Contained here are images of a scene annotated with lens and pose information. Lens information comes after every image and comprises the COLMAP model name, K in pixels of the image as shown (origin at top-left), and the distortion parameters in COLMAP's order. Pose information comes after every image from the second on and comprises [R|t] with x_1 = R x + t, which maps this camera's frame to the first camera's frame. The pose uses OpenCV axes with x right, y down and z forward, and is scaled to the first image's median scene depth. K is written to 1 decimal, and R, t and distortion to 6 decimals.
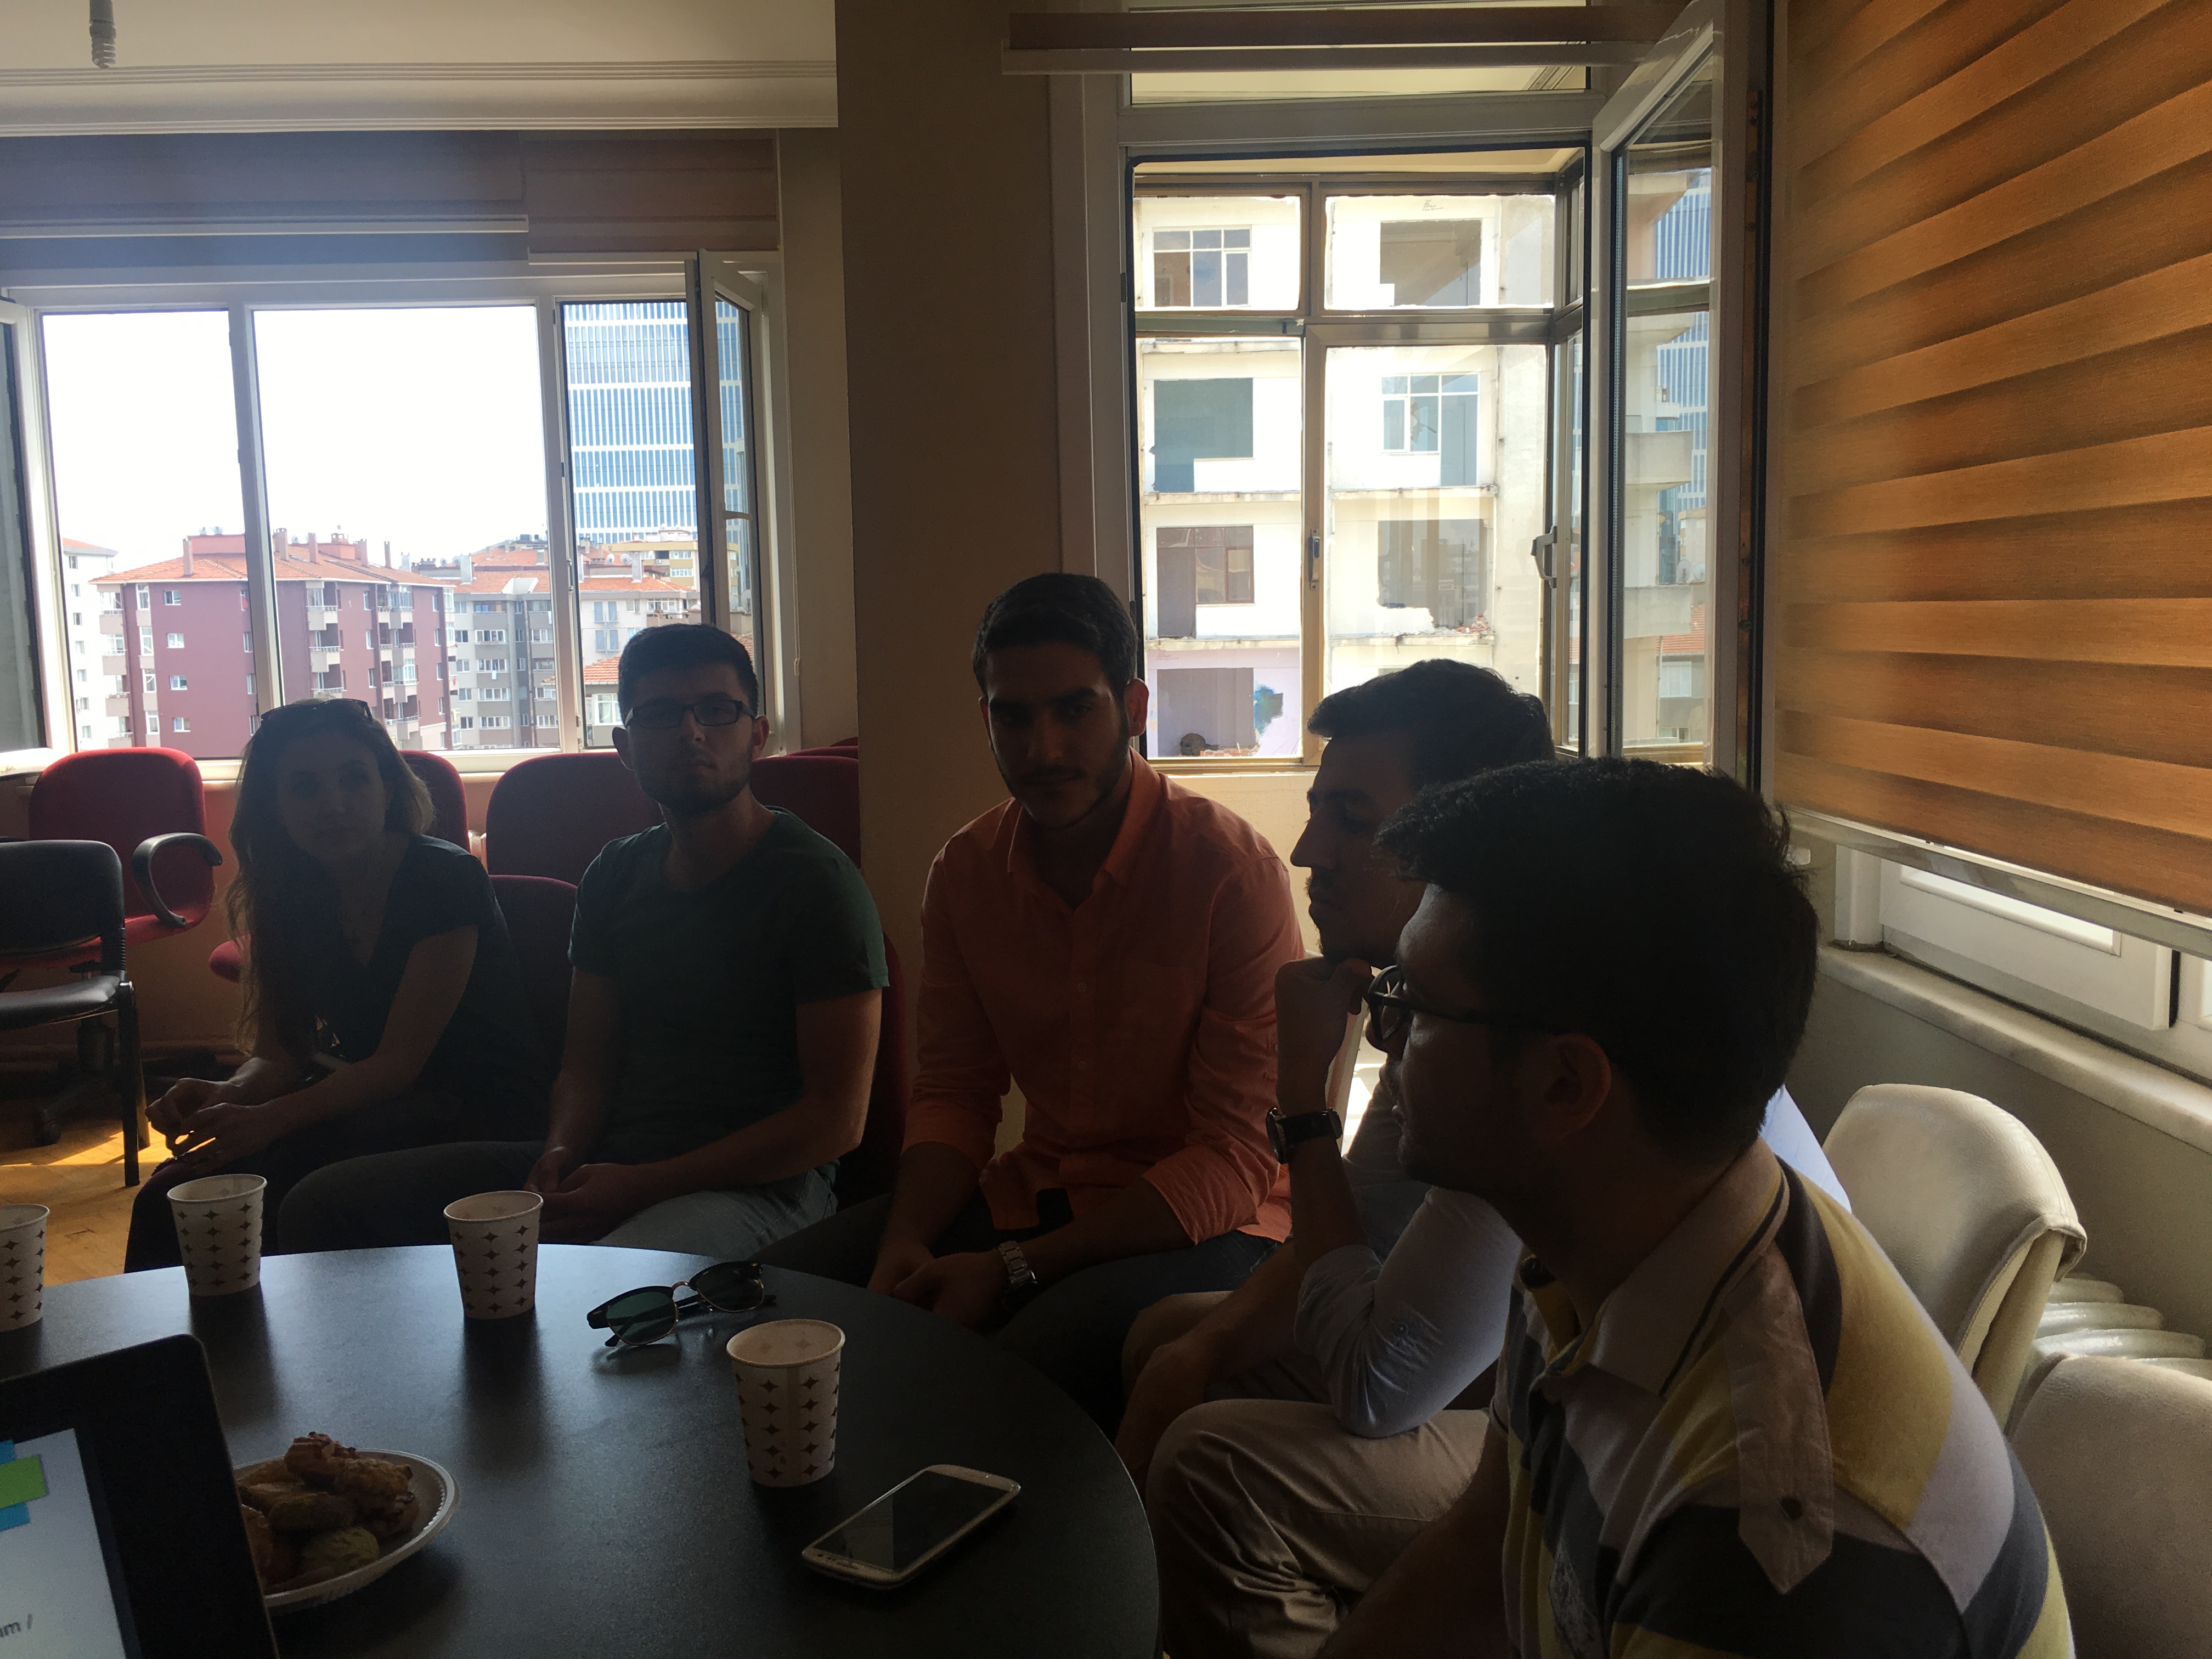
lens RADIAL K [[1858.6, 0, 1077.1], [0, 1858.6, 818.4], [0, 0, 1]] dist [0.056655, -0.089604]
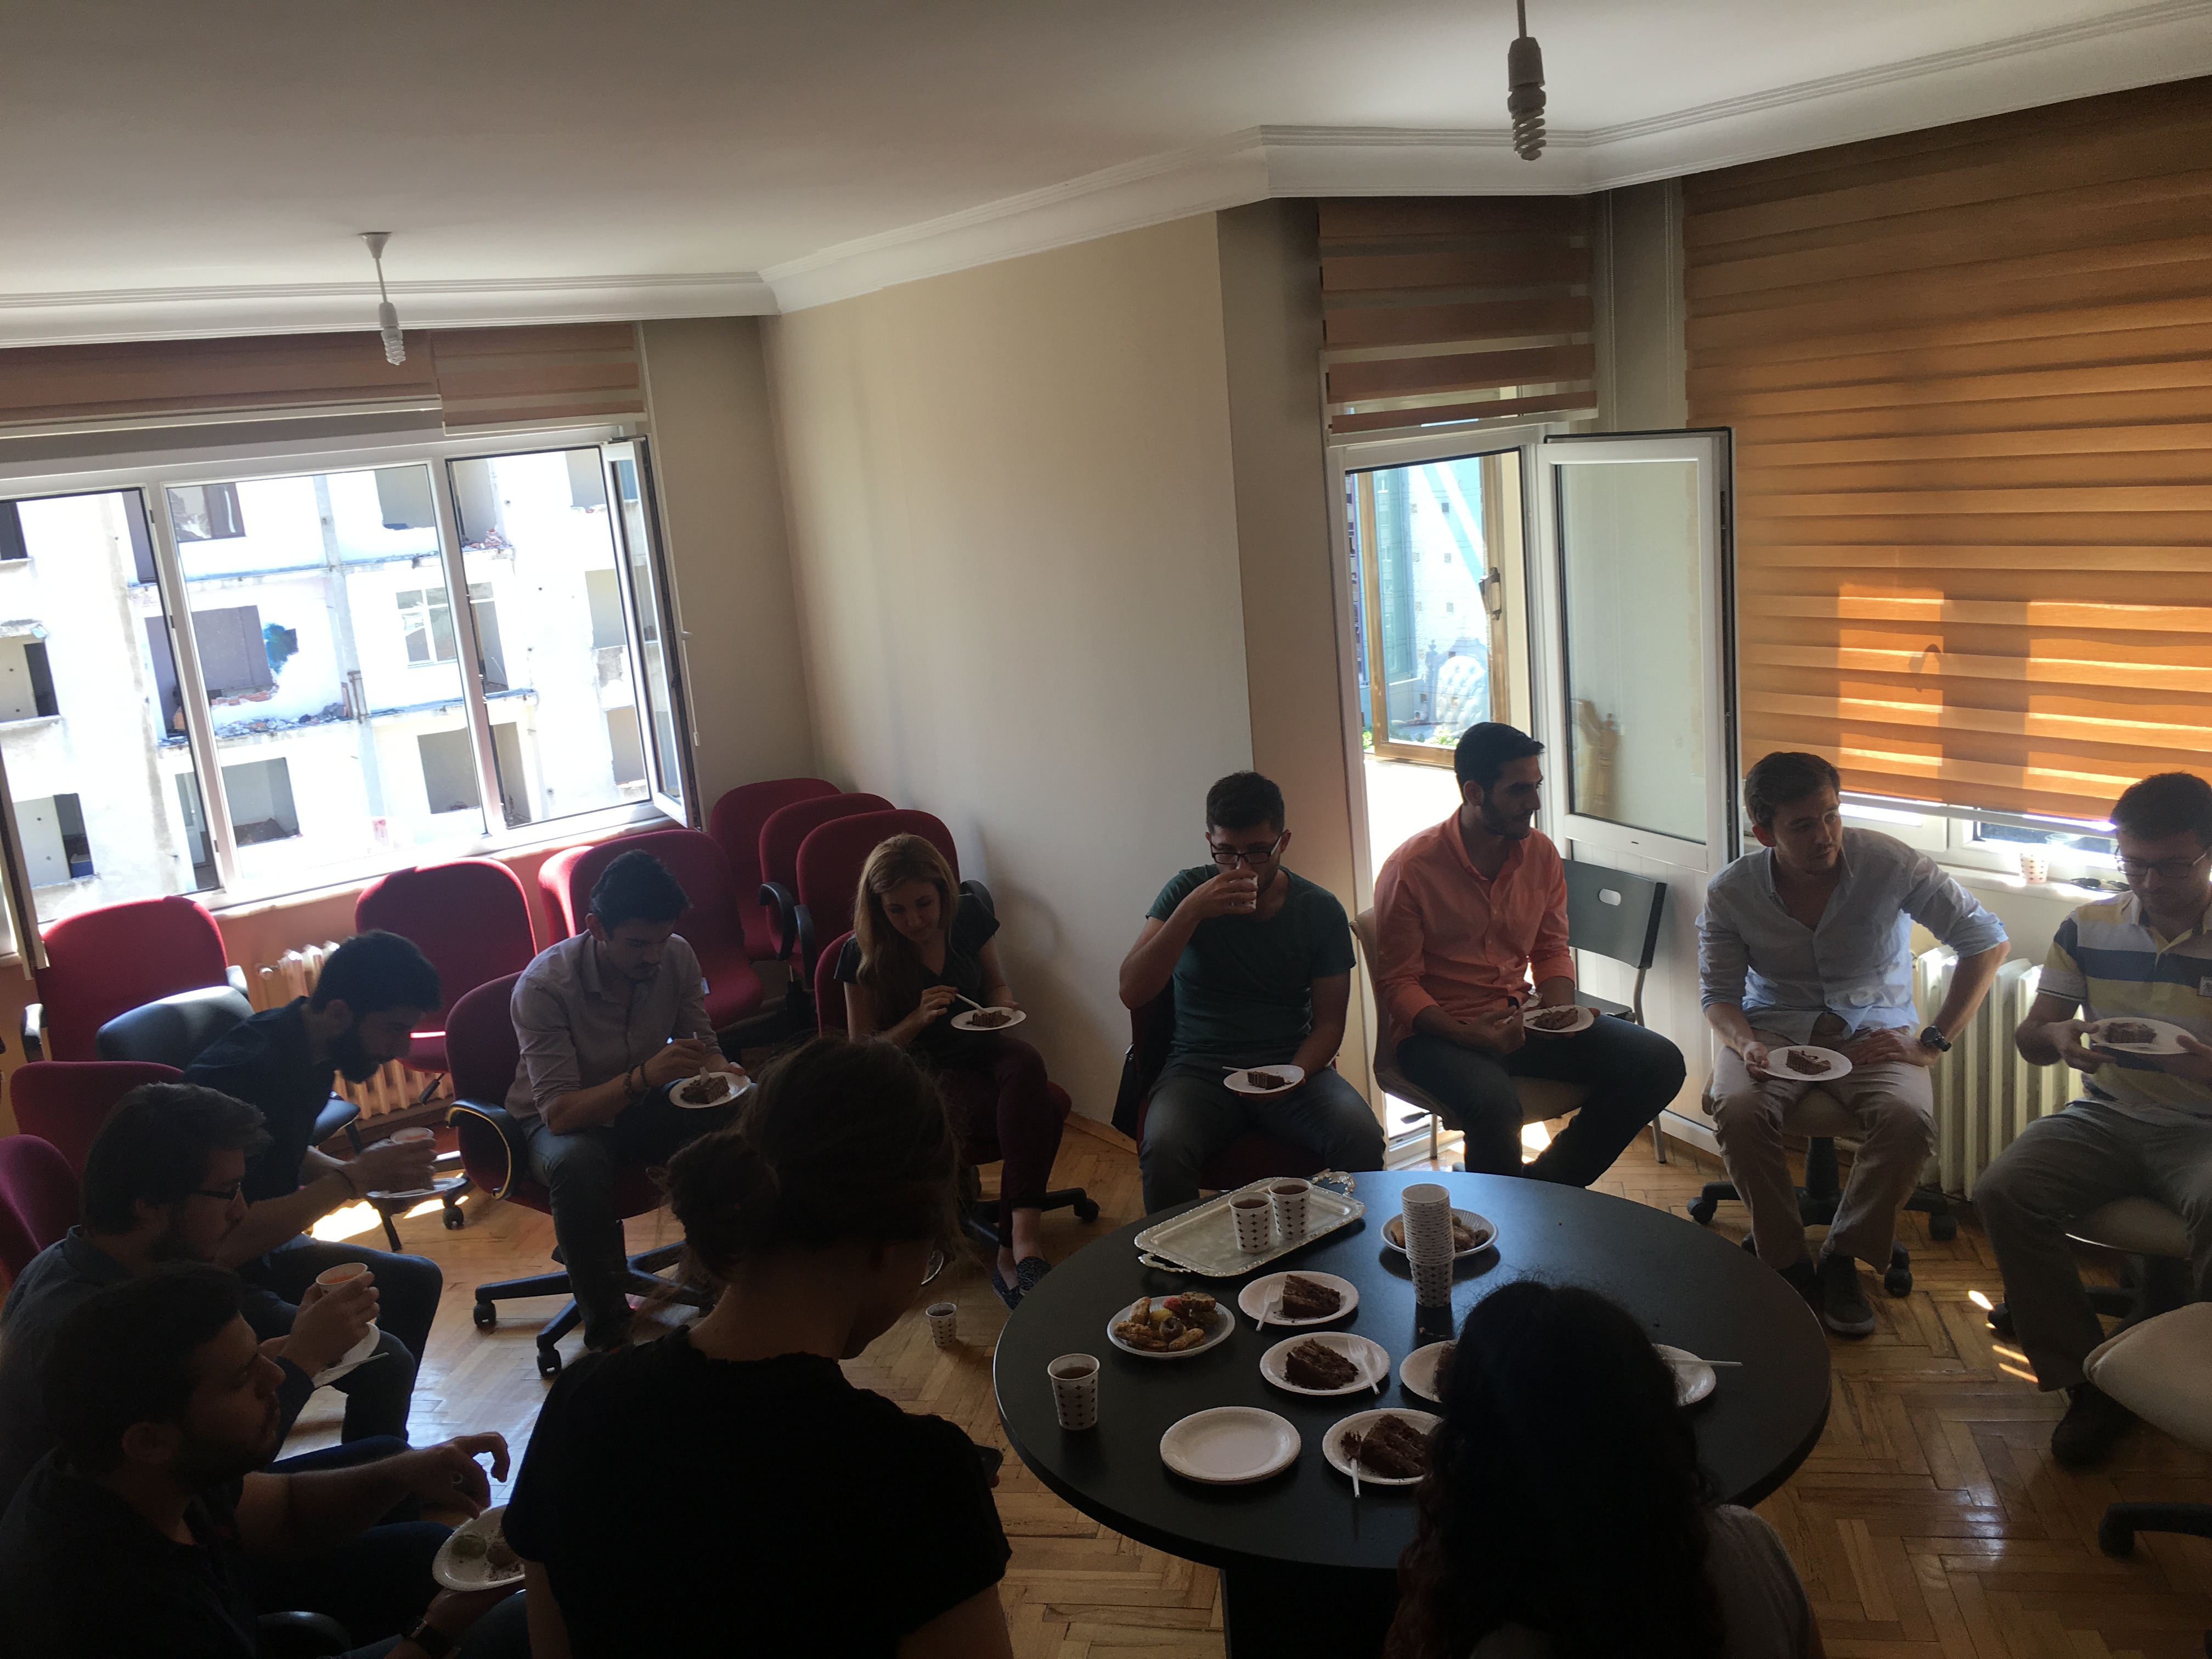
lens RADIAL K [[1858.6, 0, 1093.1], [0, 1858.6, 835.5], [0, 0, 1]] dist [0.056655, -0.089604]
pose [[0.827682, -0.167132, 0.535733, -1.460201], [0.127443, 0.985660, 0.110601, -0.305391], [-0.546535, -0.023267, 0.837113, -0.444406]]
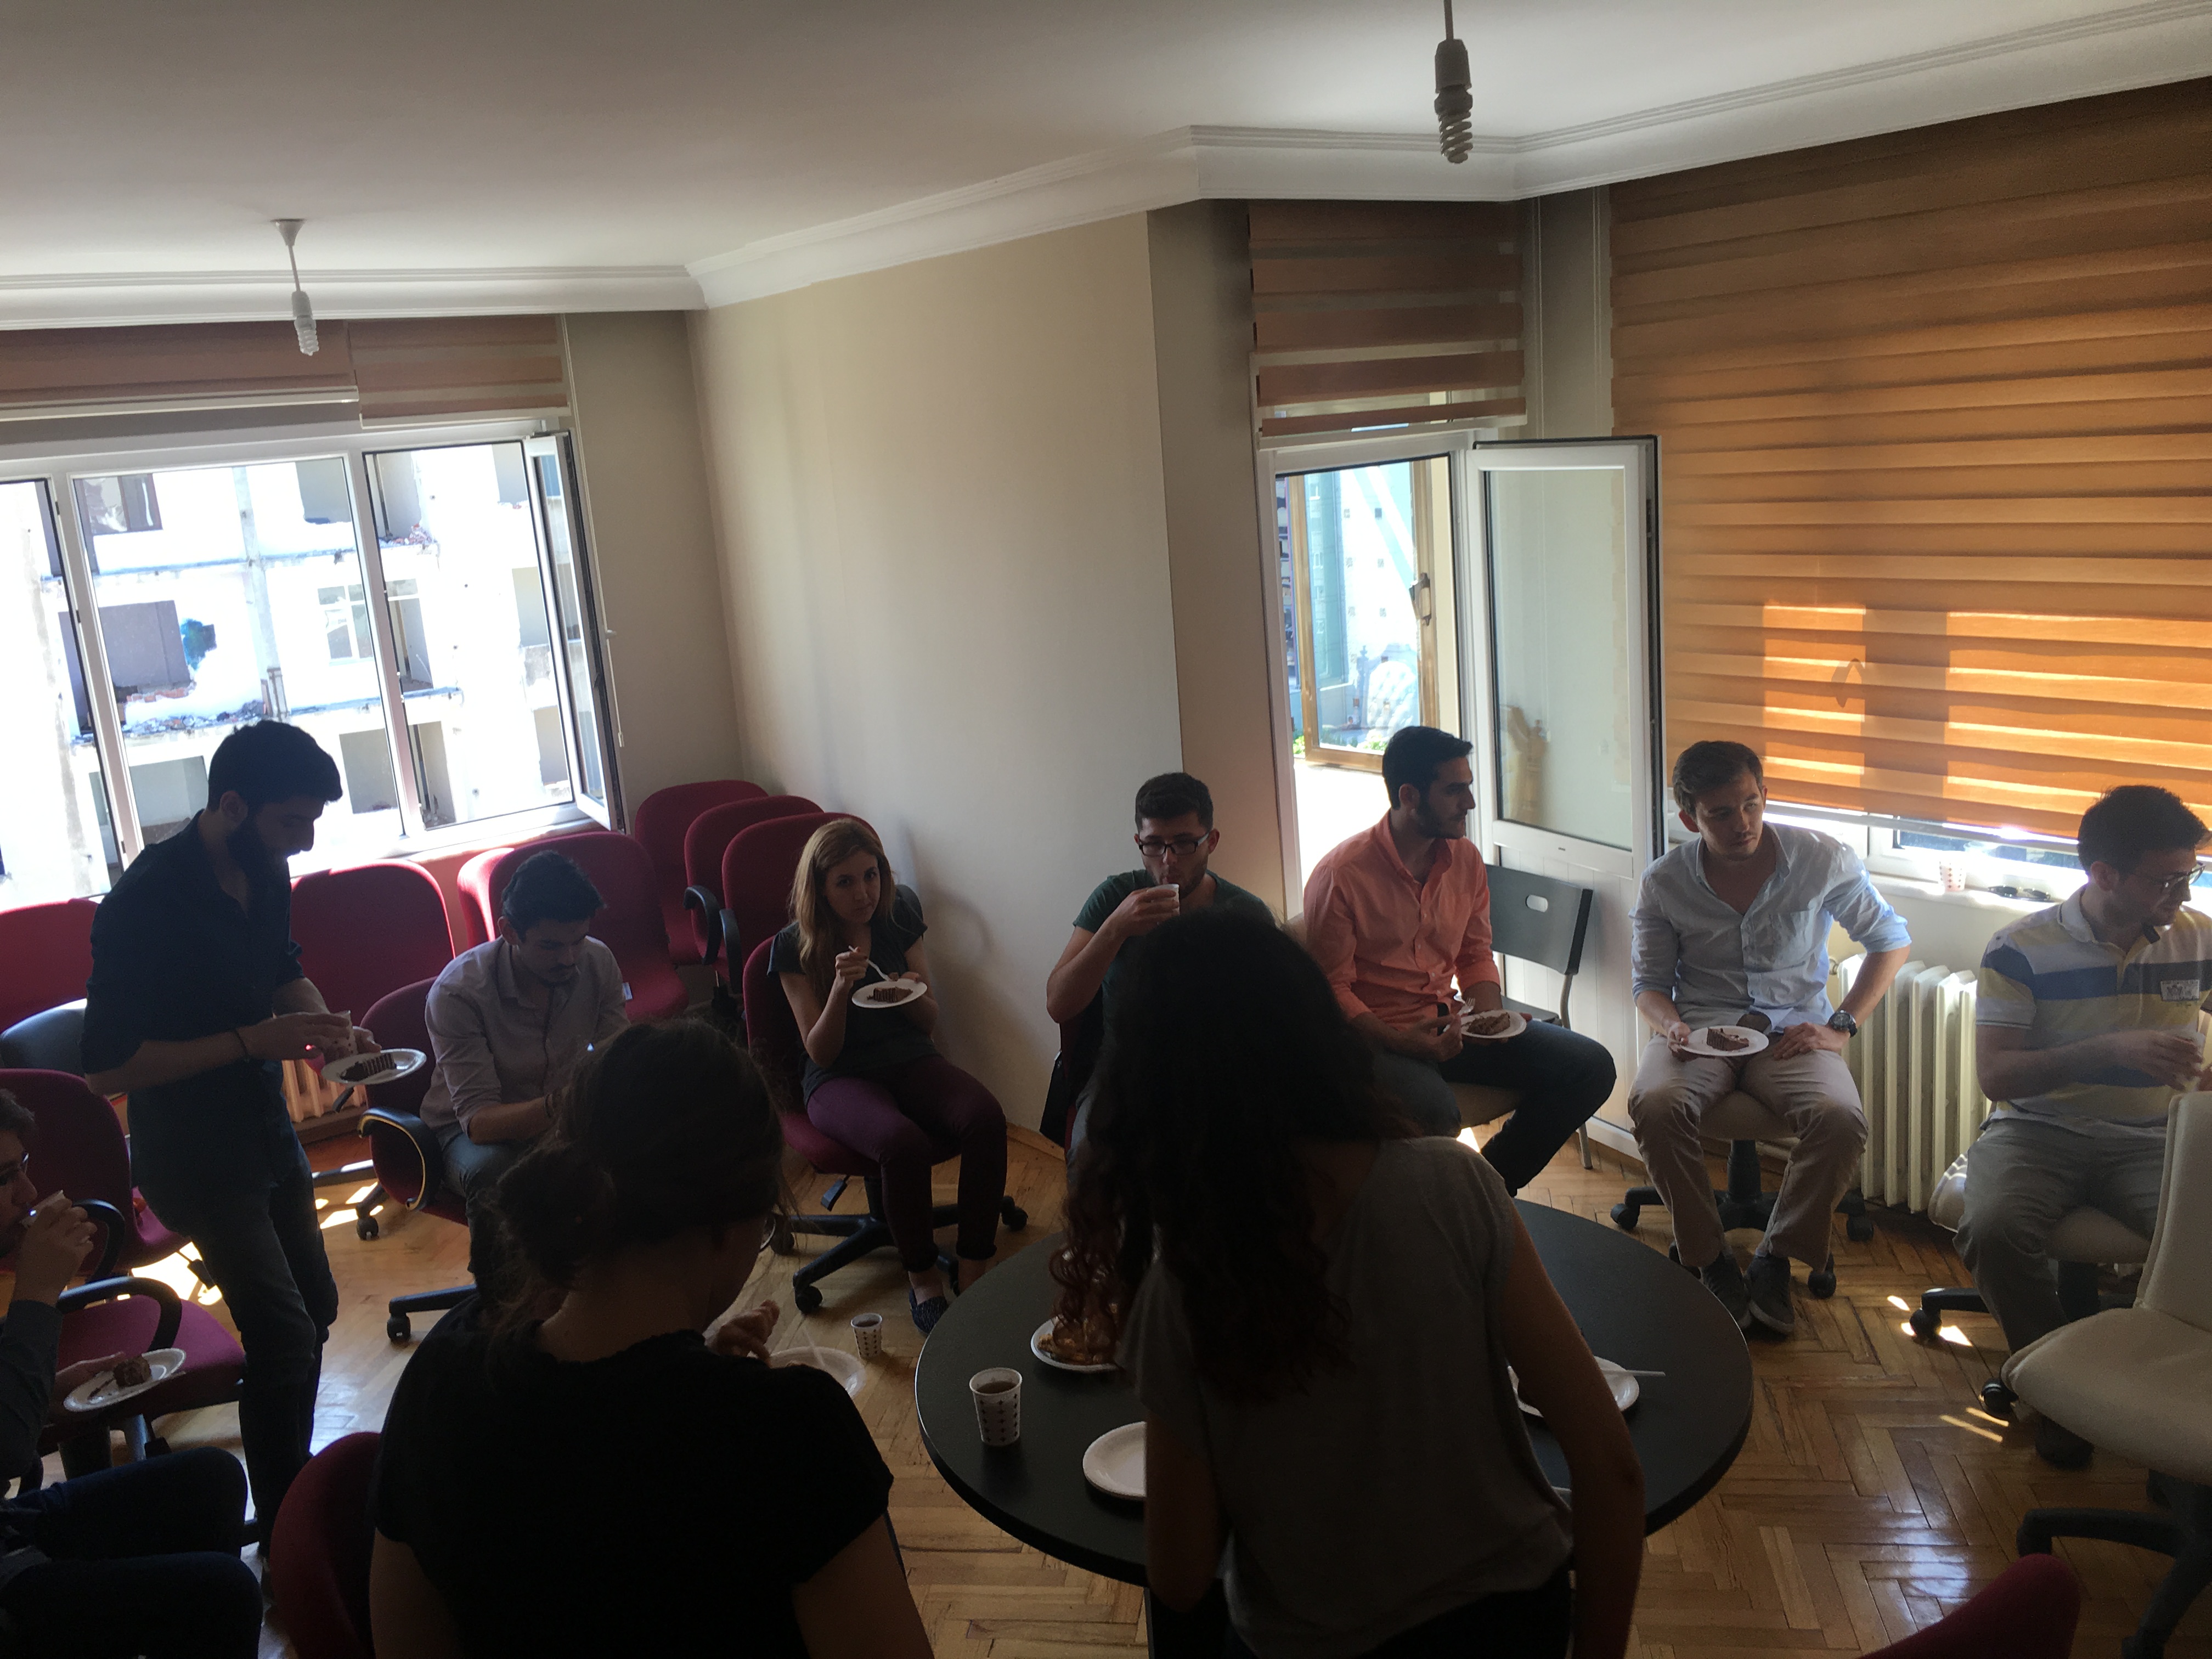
lens RADIAL K [[1858.6, 0, 1106.5], [0, 1858.6, 831.9], [0, 0, 1]] dist [0.056655, -0.089604]
pose [[0.805155, -0.163856, 0.569979, -1.443031], [0.120551, 0.986229, 0.113227, -0.305718], [-0.580683, -0.022454, 0.813820, -0.433565]]
